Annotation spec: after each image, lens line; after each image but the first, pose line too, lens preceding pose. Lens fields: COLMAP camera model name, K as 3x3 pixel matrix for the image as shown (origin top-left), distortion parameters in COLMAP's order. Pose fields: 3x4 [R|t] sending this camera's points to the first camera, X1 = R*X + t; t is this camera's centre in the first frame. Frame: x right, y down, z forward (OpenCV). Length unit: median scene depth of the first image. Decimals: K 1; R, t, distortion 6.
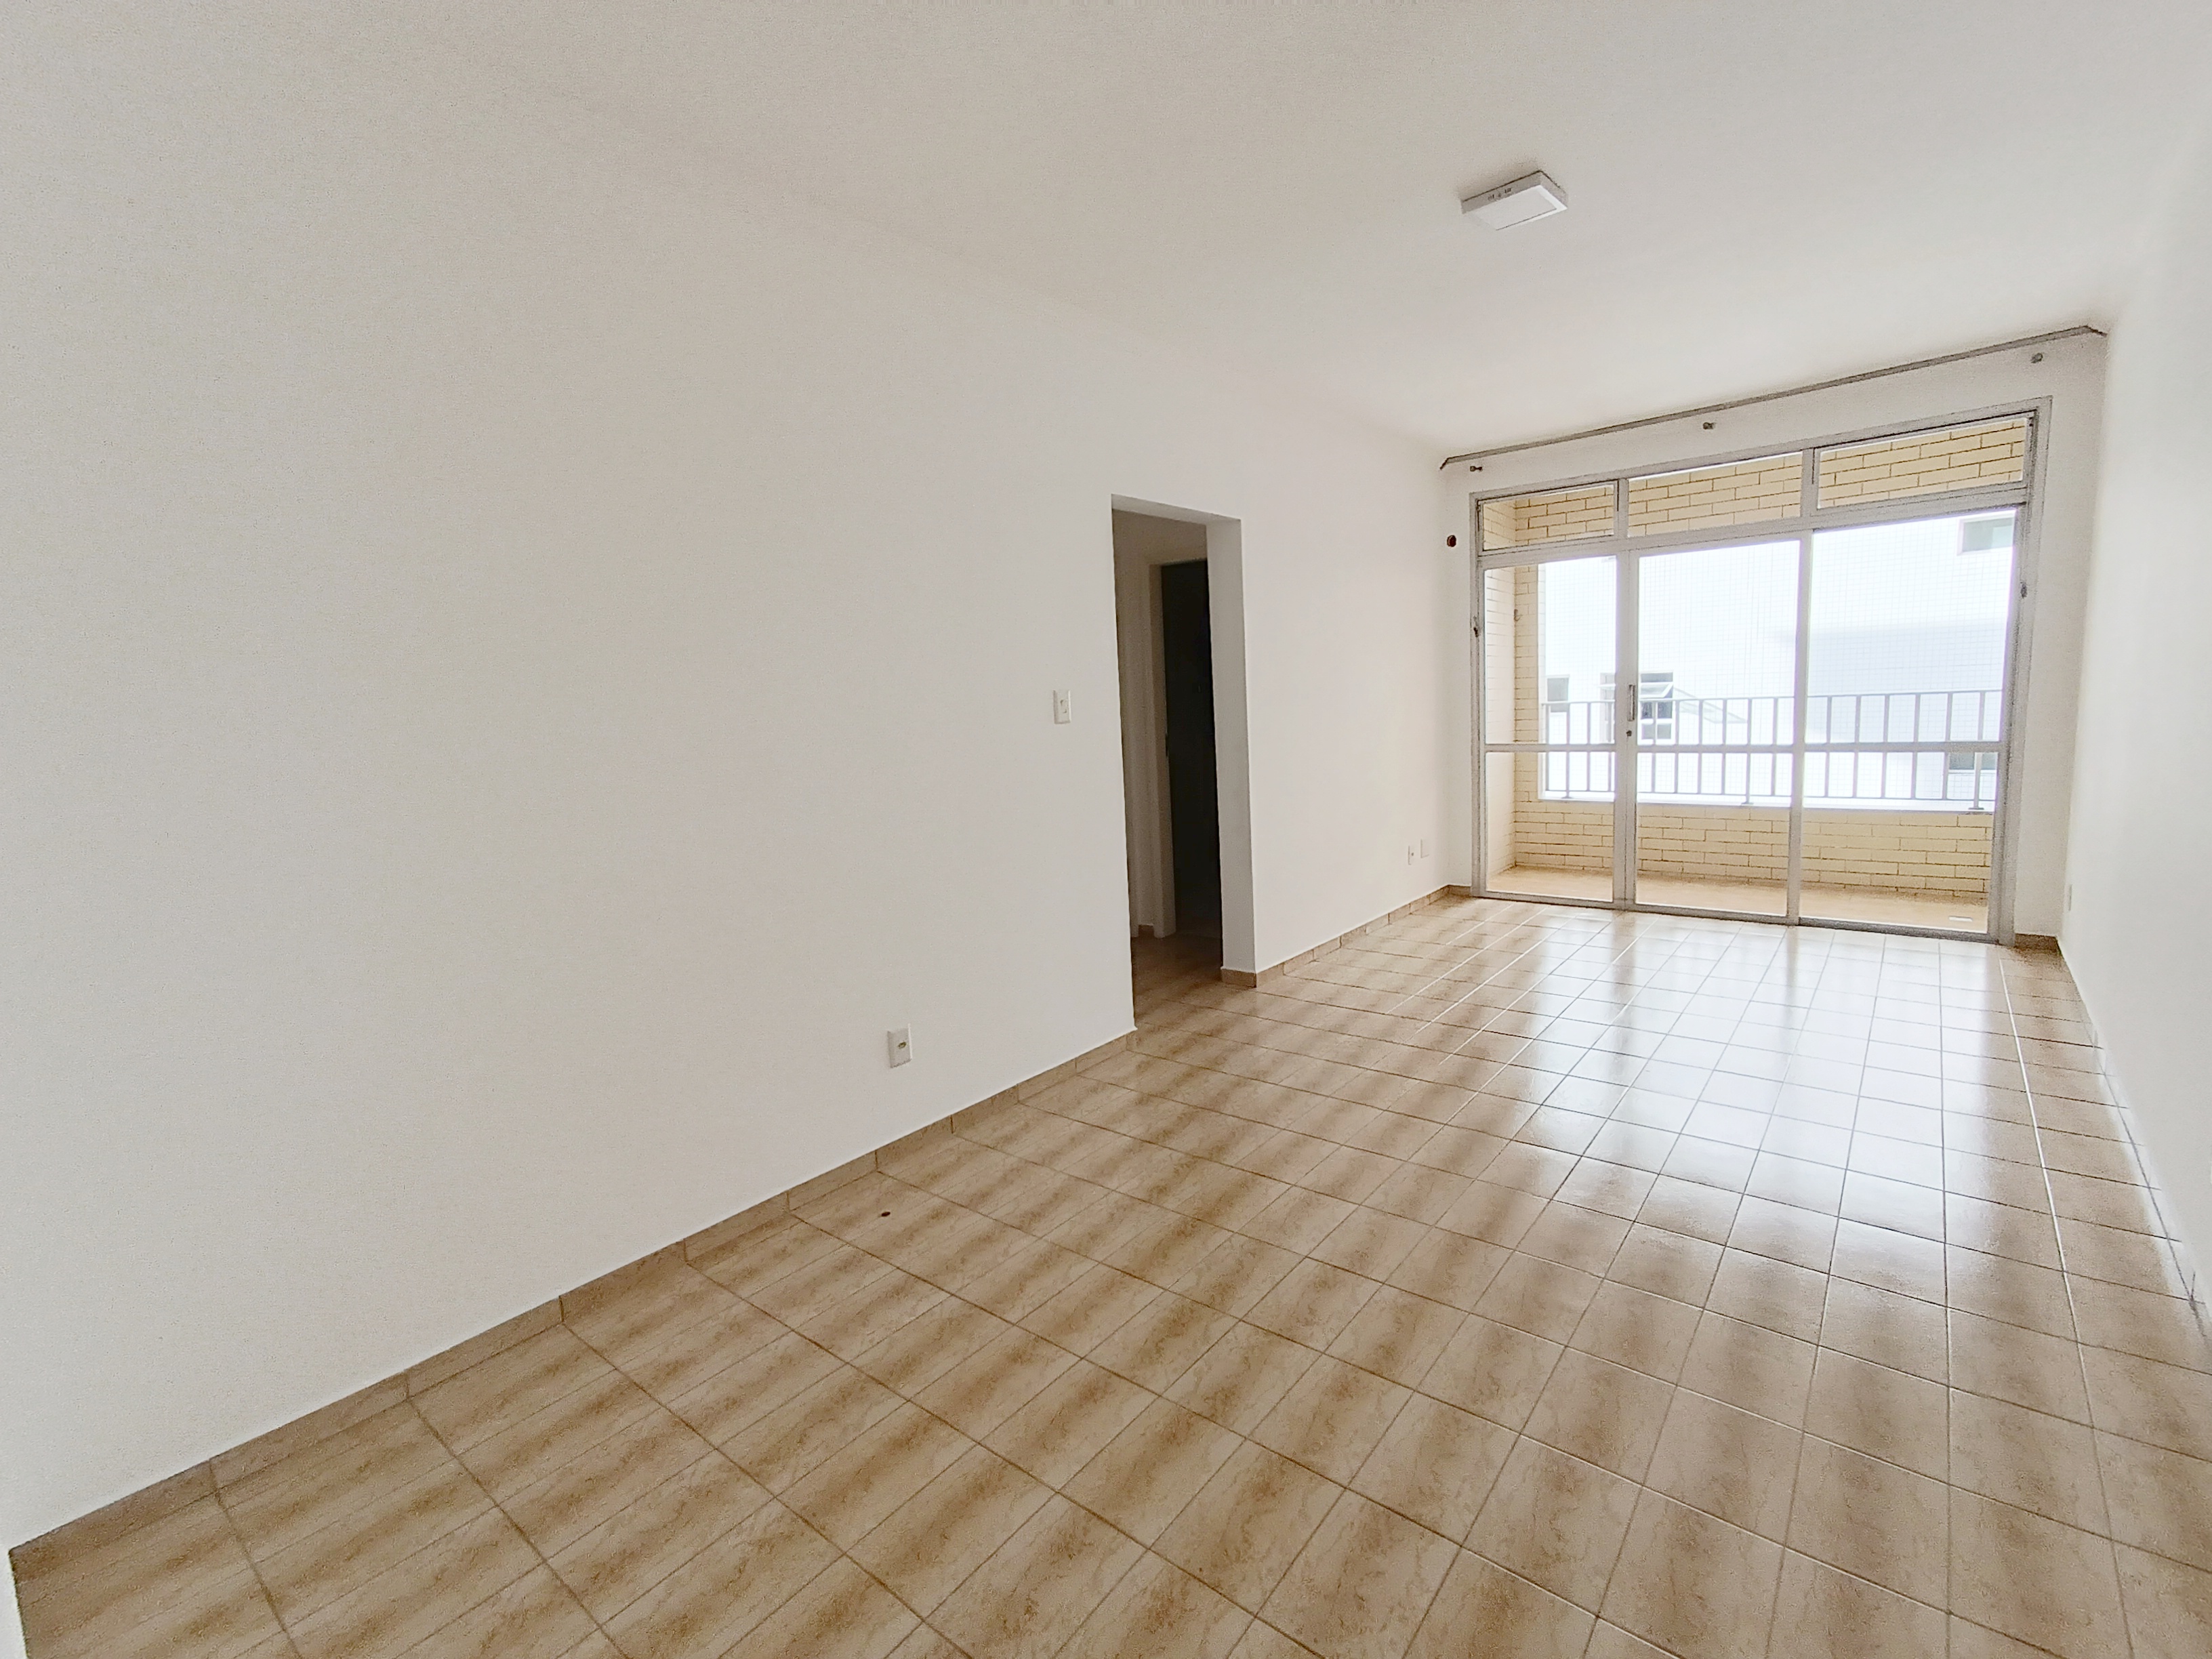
lens RADIAL K [[1013.8, 0, 1112.9], [0, 1013.8, 815.3], [0, 0, 1]] dist [-0.029639, 0.029793]
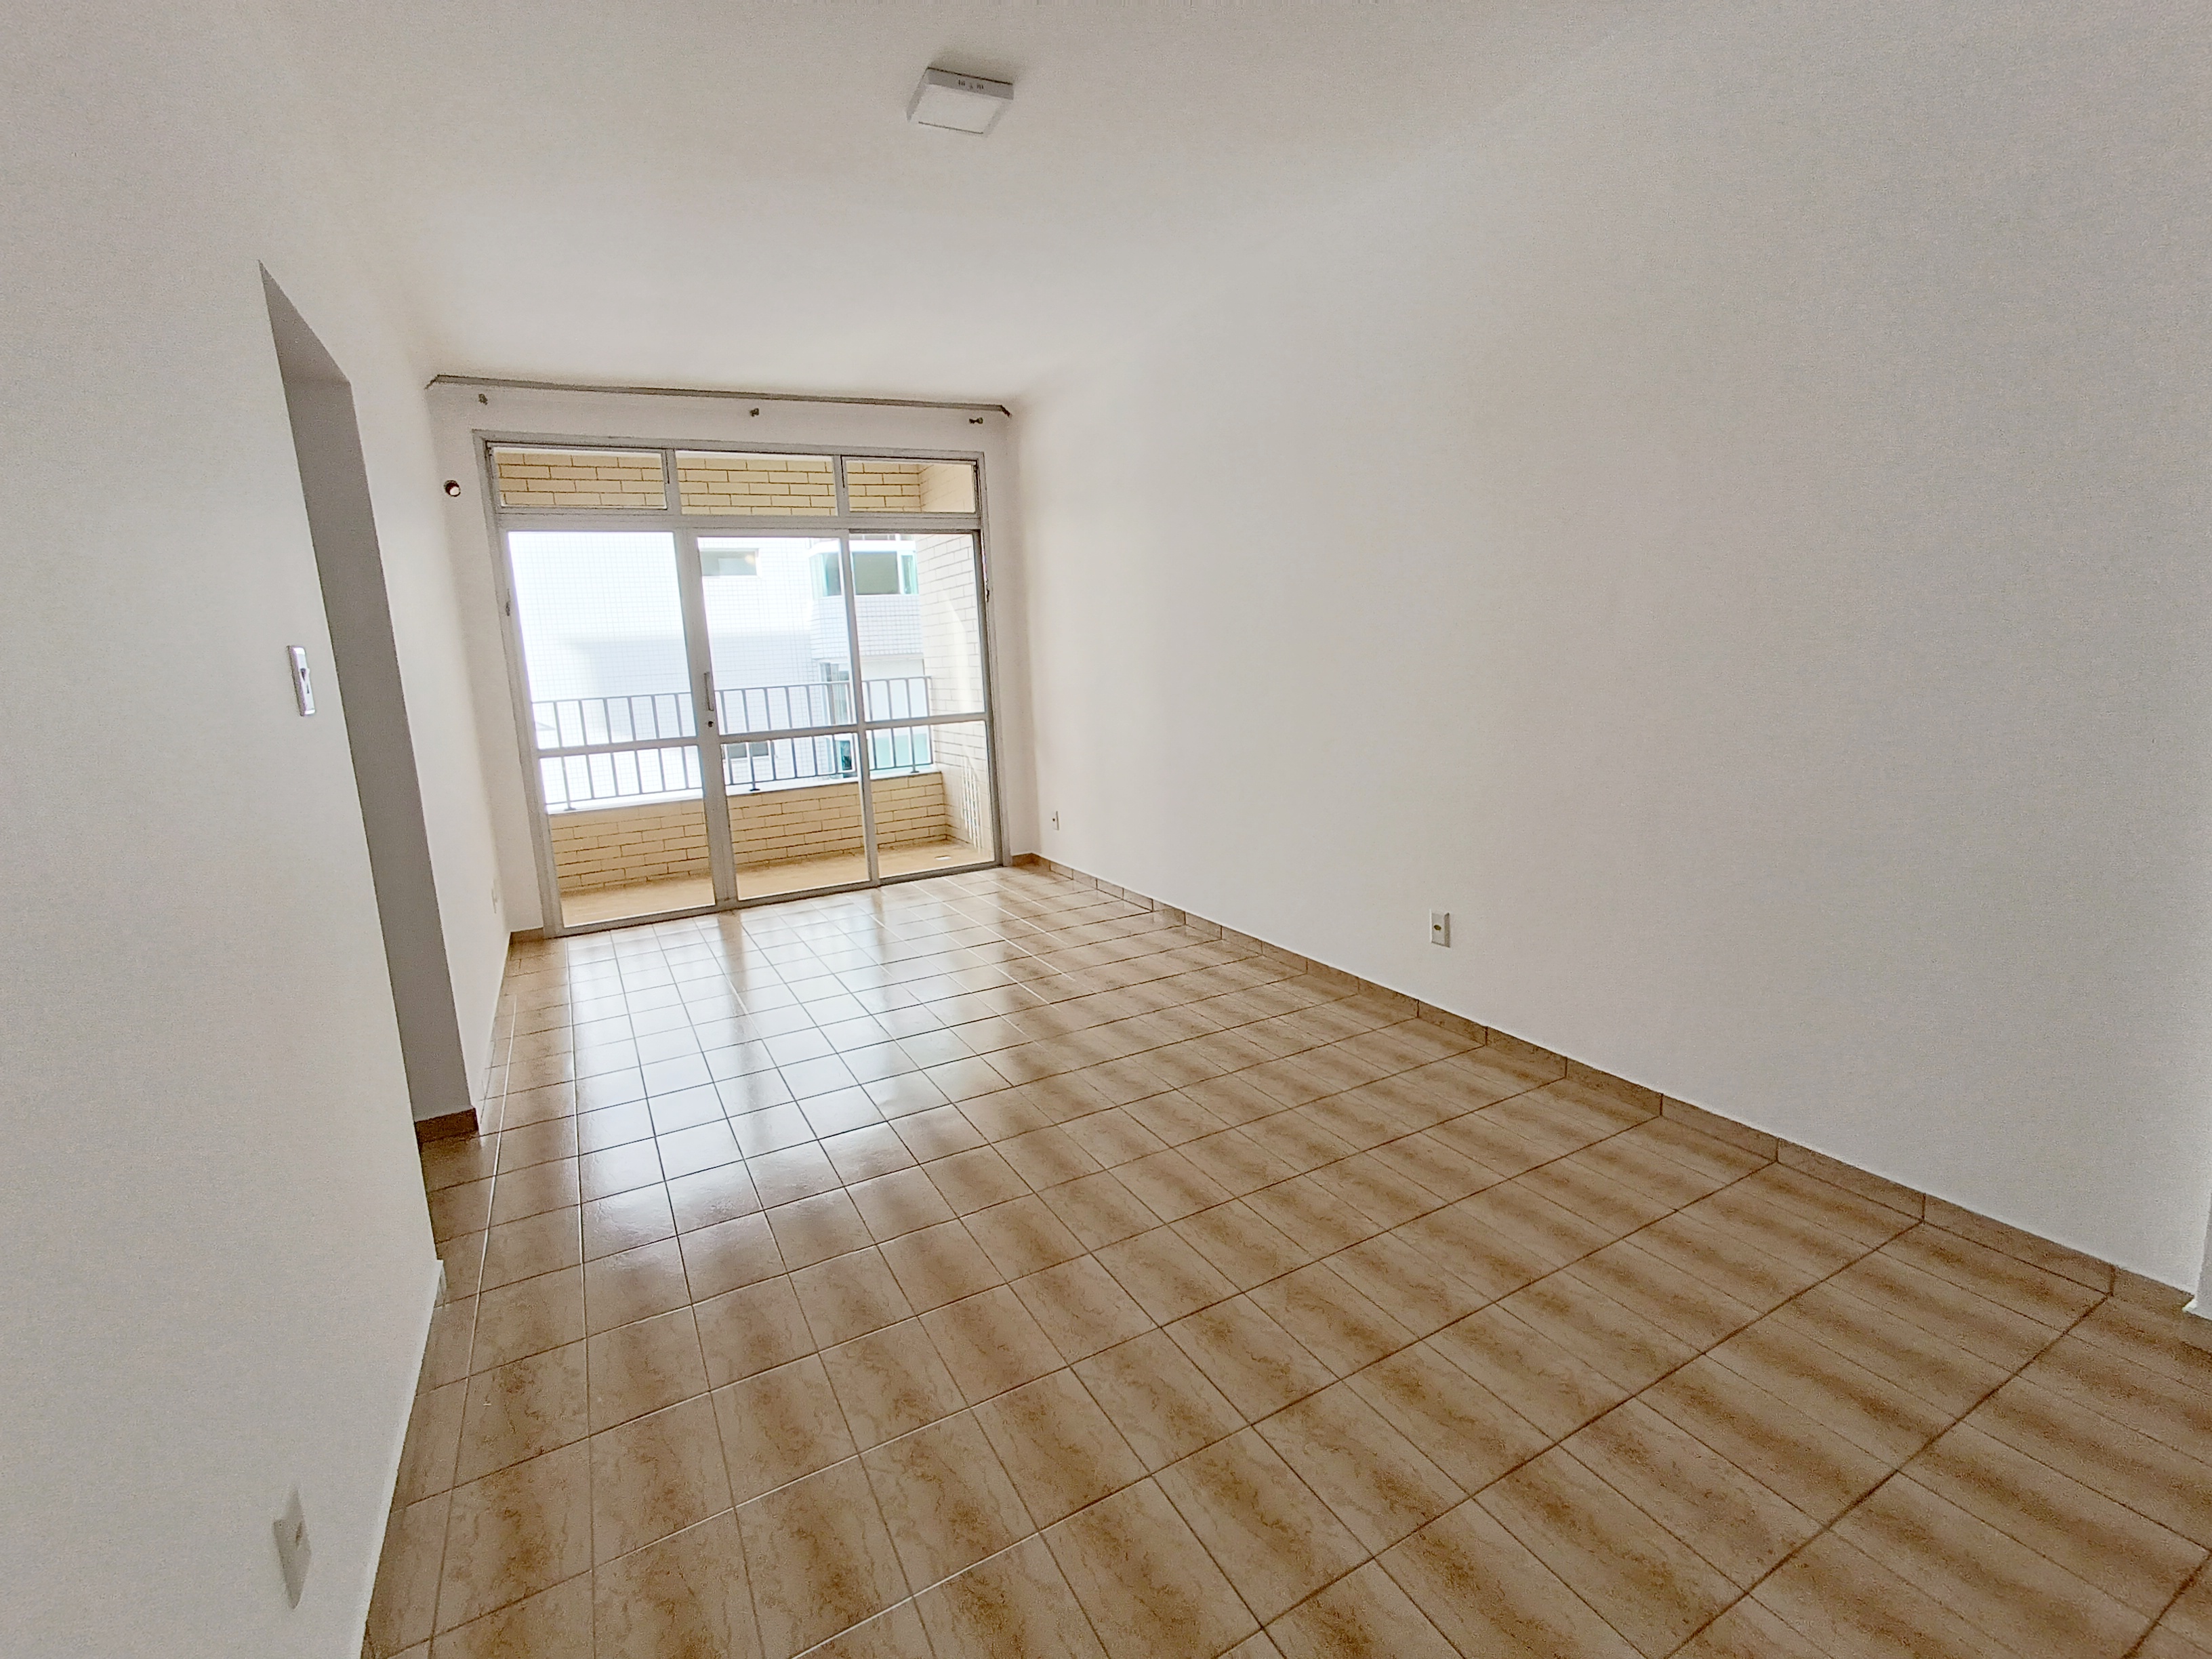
lens RADIAL K [[1013.8, 0, 1112.9], [0, 1013.8, 815.3], [0, 0, 1]] dist [-0.029639, 0.029793]
pose [[0.379180, -0.124293, 0.916937, -0.236797], [0.140699, 0.987160, 0.075629, -0.016004], [-0.914563, 0.100335, 0.391799, 0.310411]]
